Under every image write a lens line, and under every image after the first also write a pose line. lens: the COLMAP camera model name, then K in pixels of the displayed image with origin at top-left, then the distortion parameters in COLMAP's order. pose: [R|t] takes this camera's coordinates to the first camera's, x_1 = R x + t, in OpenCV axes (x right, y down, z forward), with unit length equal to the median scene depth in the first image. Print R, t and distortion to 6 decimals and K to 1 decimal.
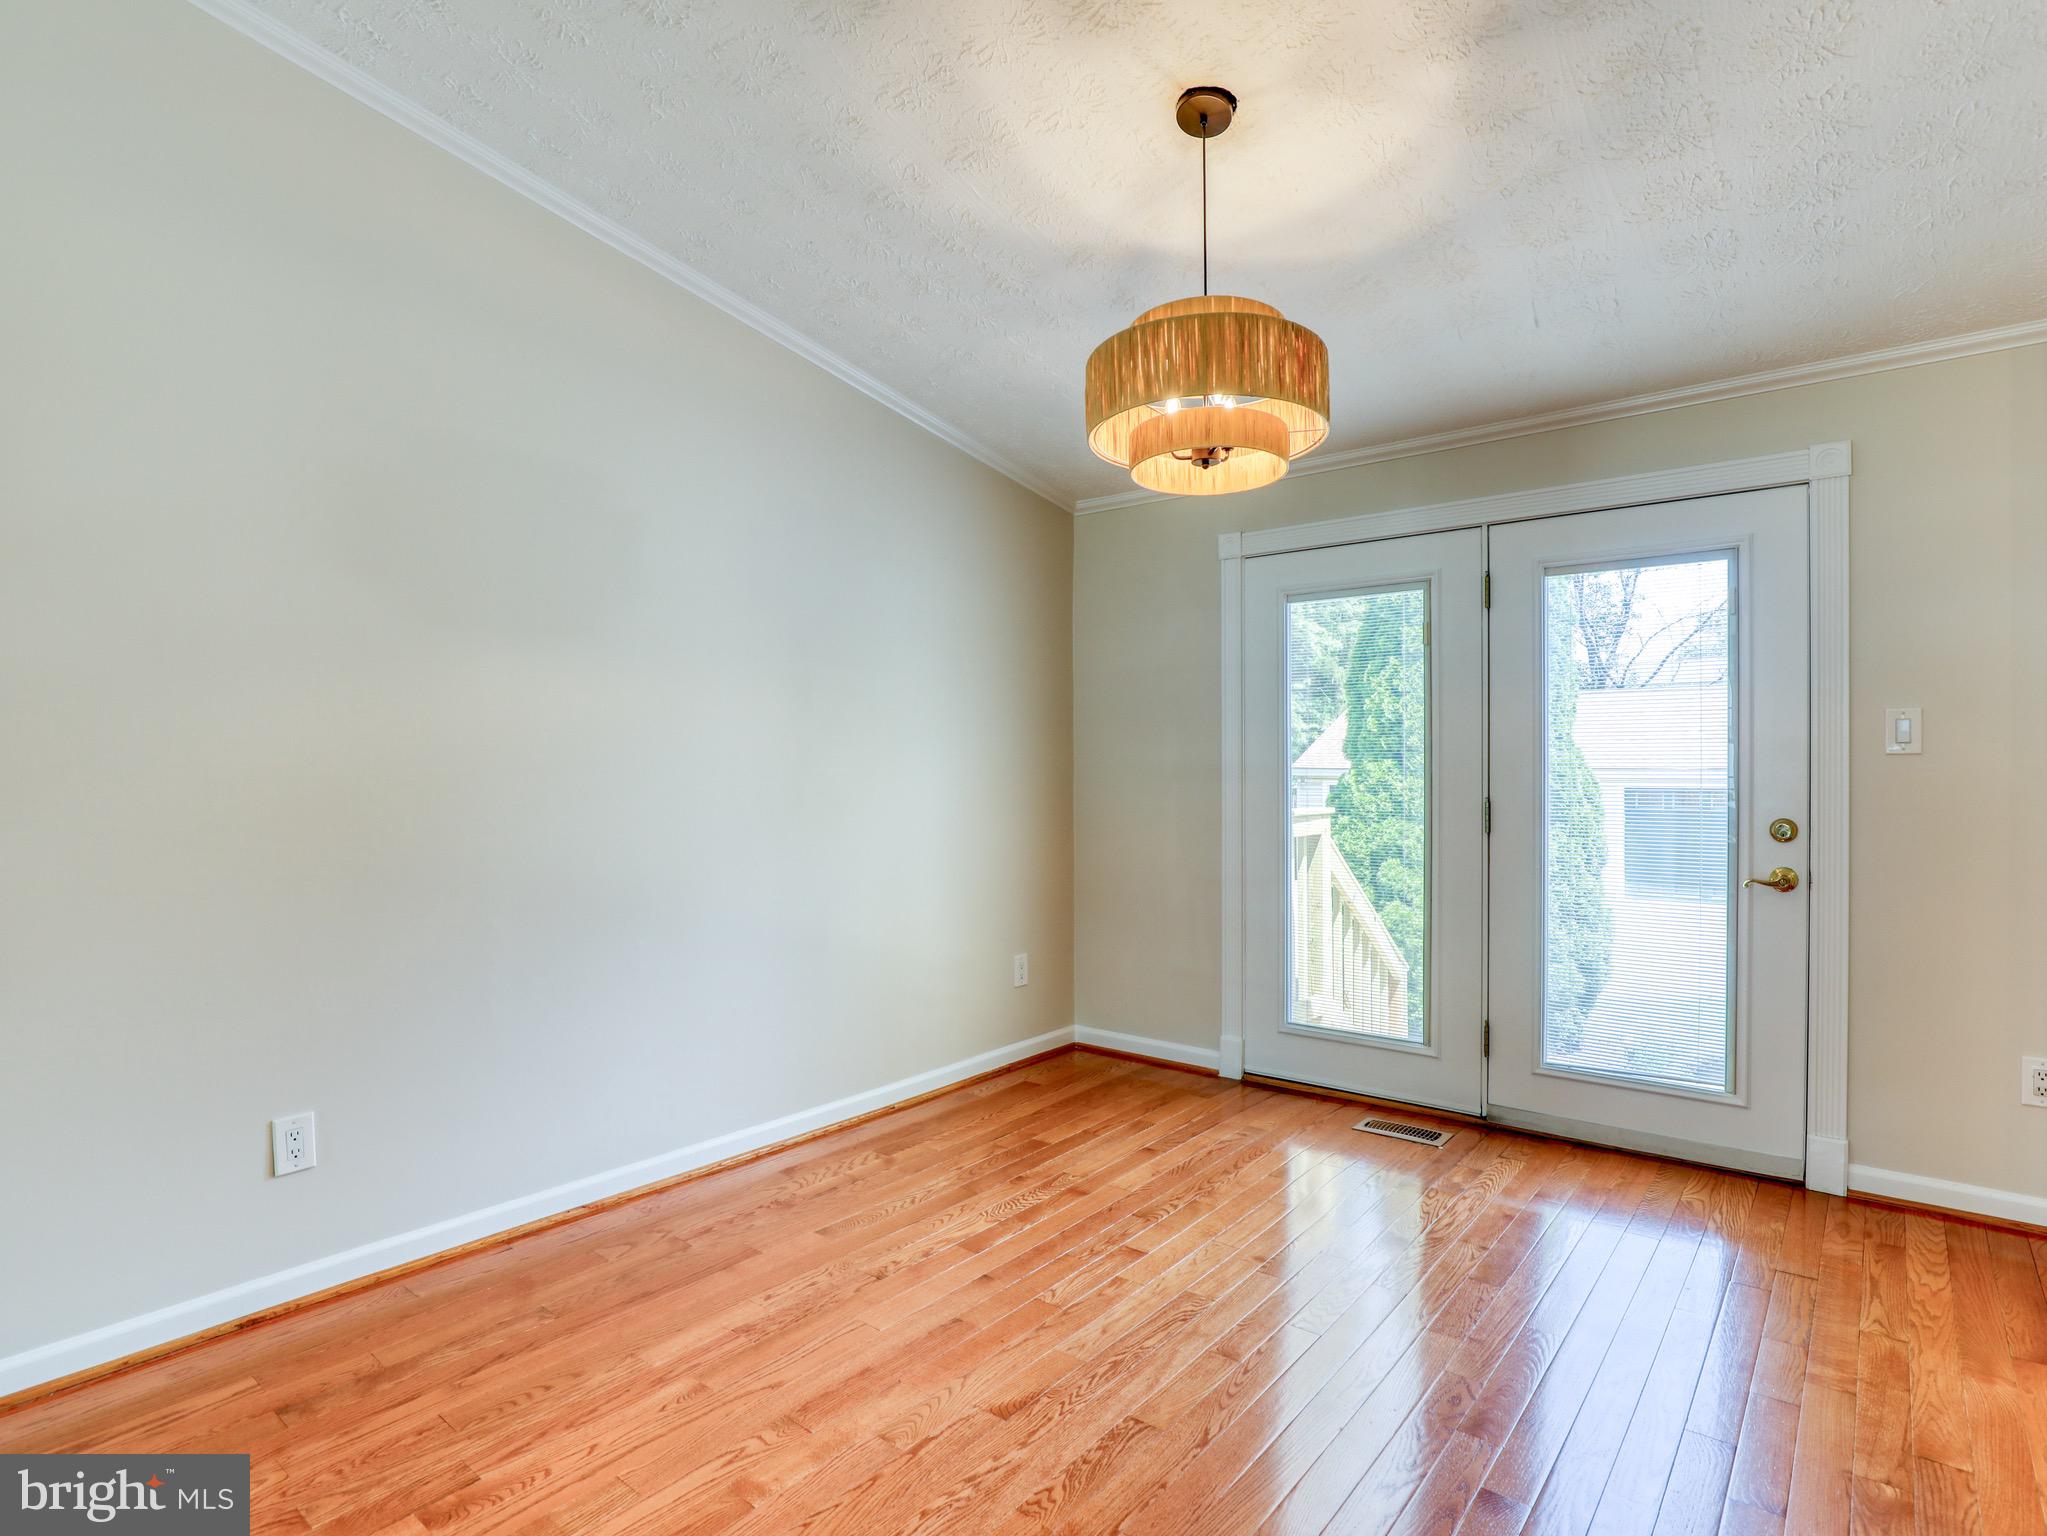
lens RADIAL K [[1054.4, 0, 1023.5], [0, 1054.4, 768.0], [0, 0, 1]] dist [-0.045877, 0.016465]
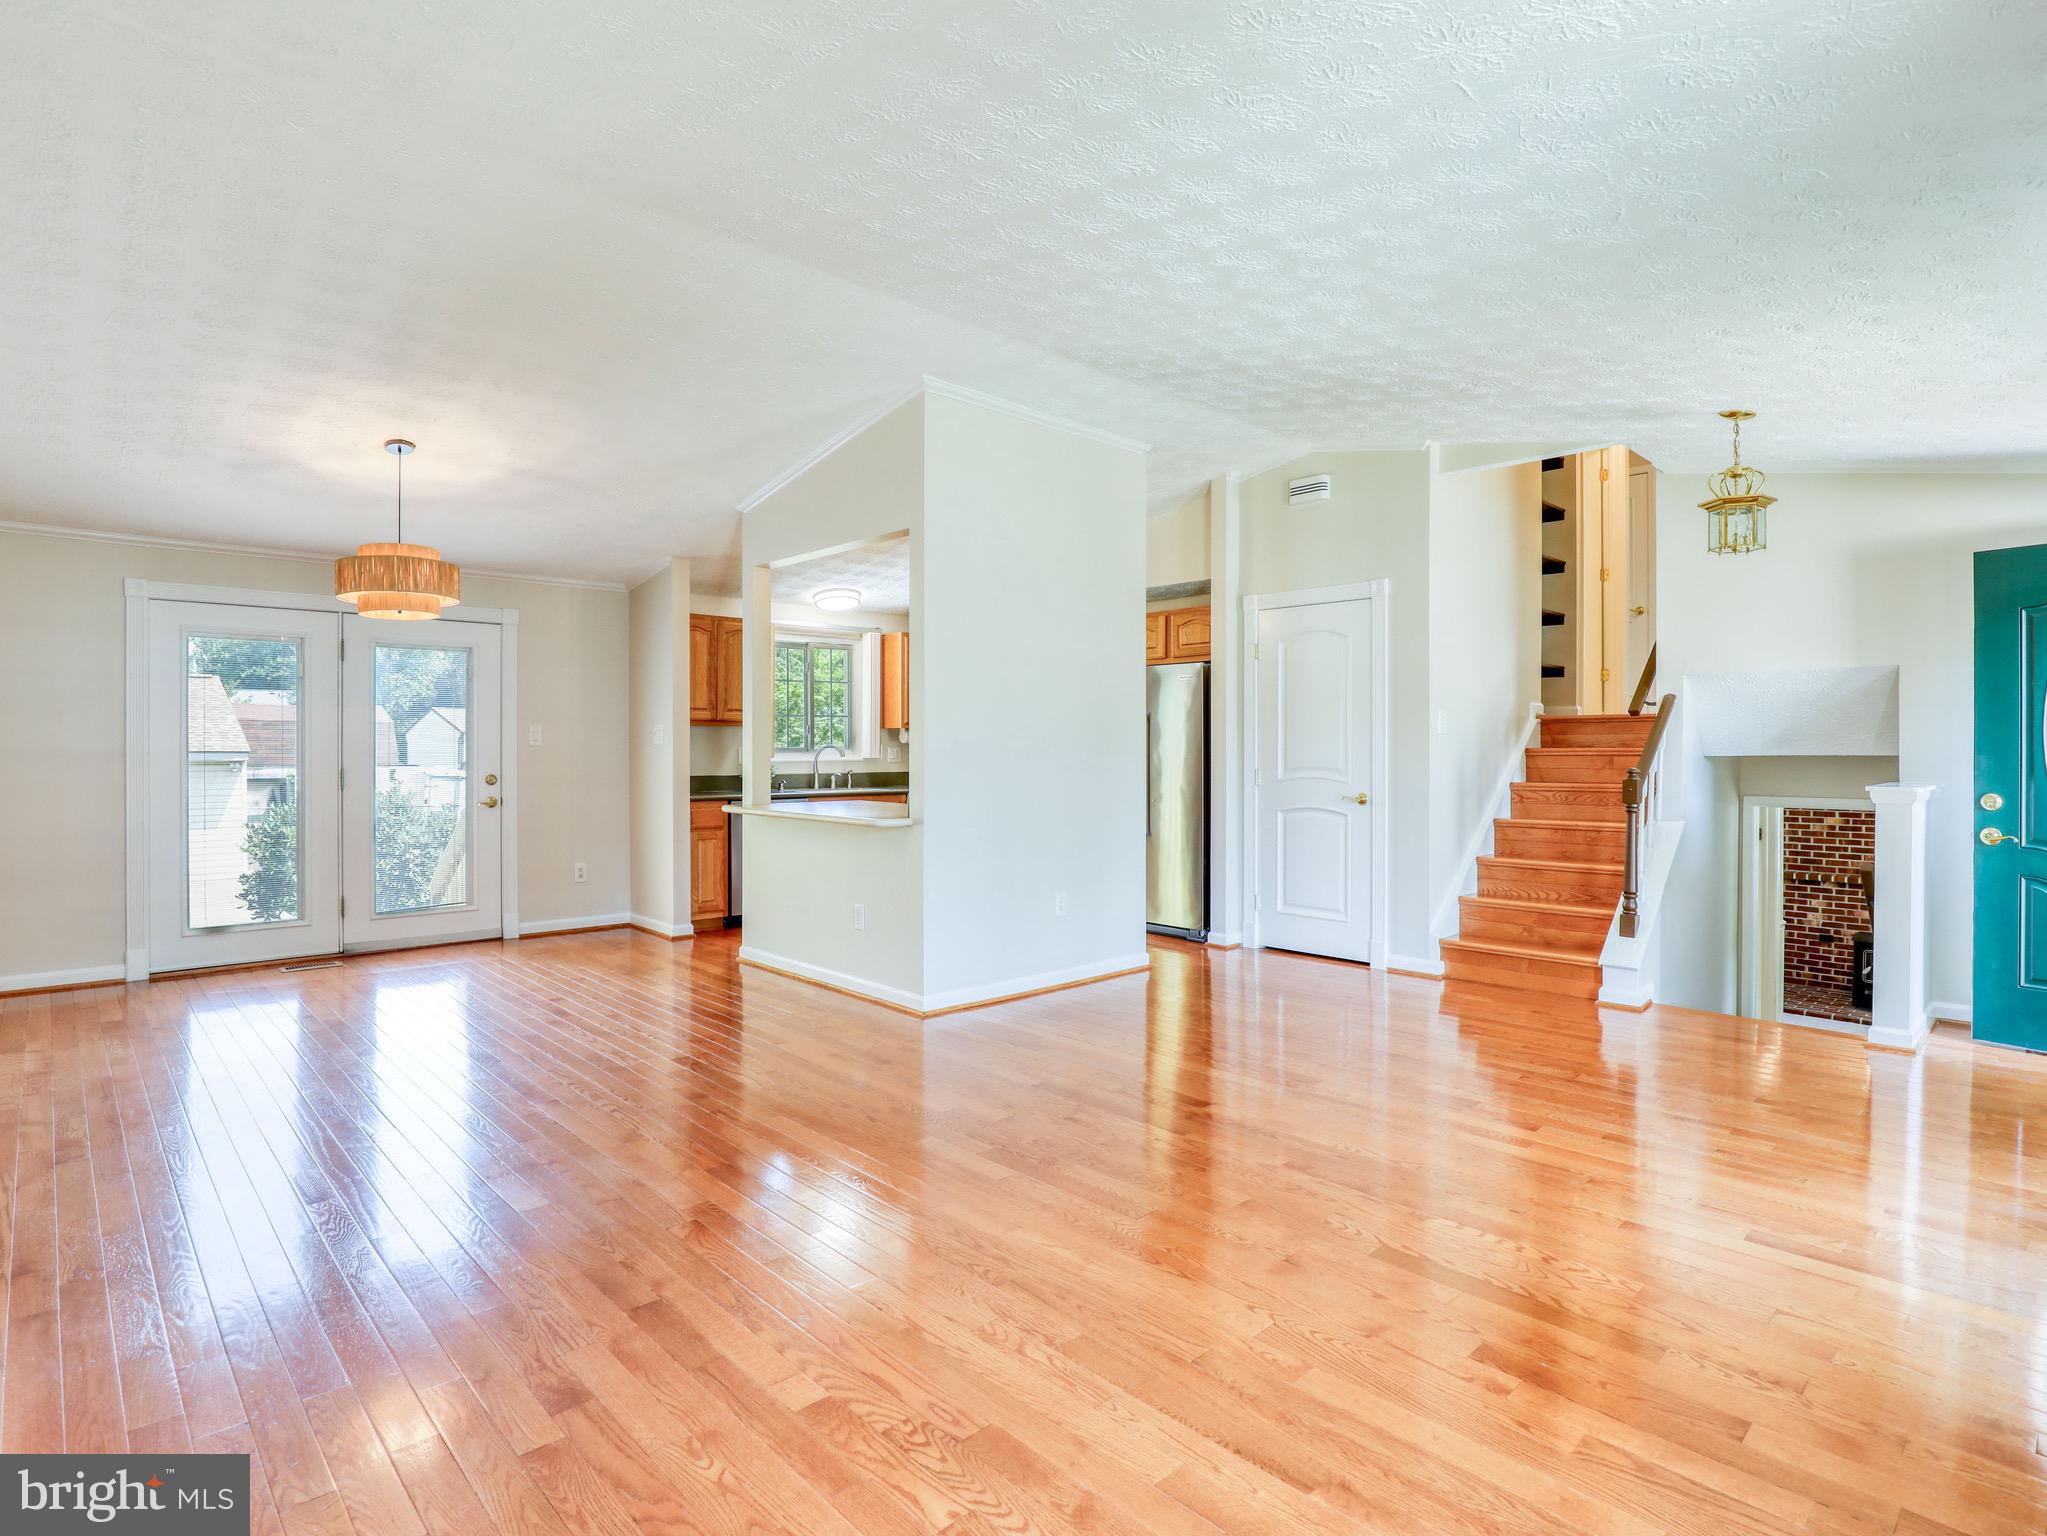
lens RADIAL K [[1054.4, 0, 1023.5], [0, 1054.4, 768.0], [0, 0, 1]] dist [-0.045877, 0.016465]
pose [[0.125495, -0.013981, 0.991996, -1.222089], [0.001166, 0.999902, 0.013945, 0.004866], [-0.992094, -0.000594, 0.125499, -0.376155]]
